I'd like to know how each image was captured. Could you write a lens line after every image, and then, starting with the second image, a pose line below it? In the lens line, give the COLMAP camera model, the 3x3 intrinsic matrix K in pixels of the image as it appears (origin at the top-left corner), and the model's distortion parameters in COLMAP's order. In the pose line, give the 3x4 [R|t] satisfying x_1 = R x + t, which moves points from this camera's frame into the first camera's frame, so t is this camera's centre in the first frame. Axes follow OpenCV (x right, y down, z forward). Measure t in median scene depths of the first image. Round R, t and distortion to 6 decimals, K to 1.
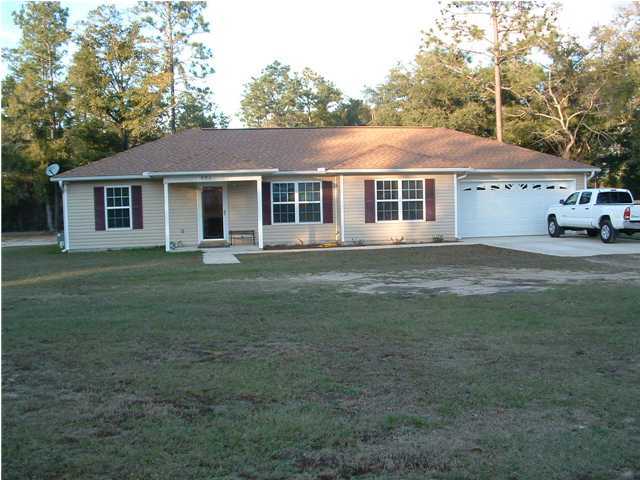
lens RADIAL K [[750.8, 0, 322.9], [0, 750.8, 243.4], [0, 0, 1]] dist [-0.160050, 0.000000]
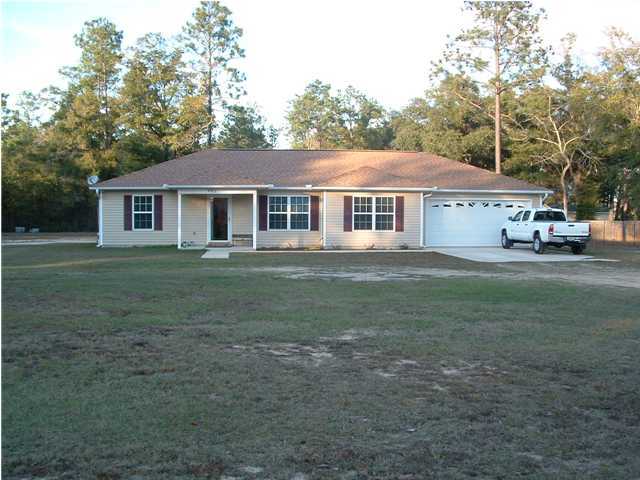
lens RADIAL K [[750.8, 0, 322.2], [0, 750.8, 237.9], [0, 0, 1]] dist [-0.160050, 0.000000]
pose [[0.996562, 0.032684, -0.076130, 0.105646], [-0.034374, 0.999189, -0.020995, 0.008881], [0.075382, 0.023539, 0.996877, -0.190878]]
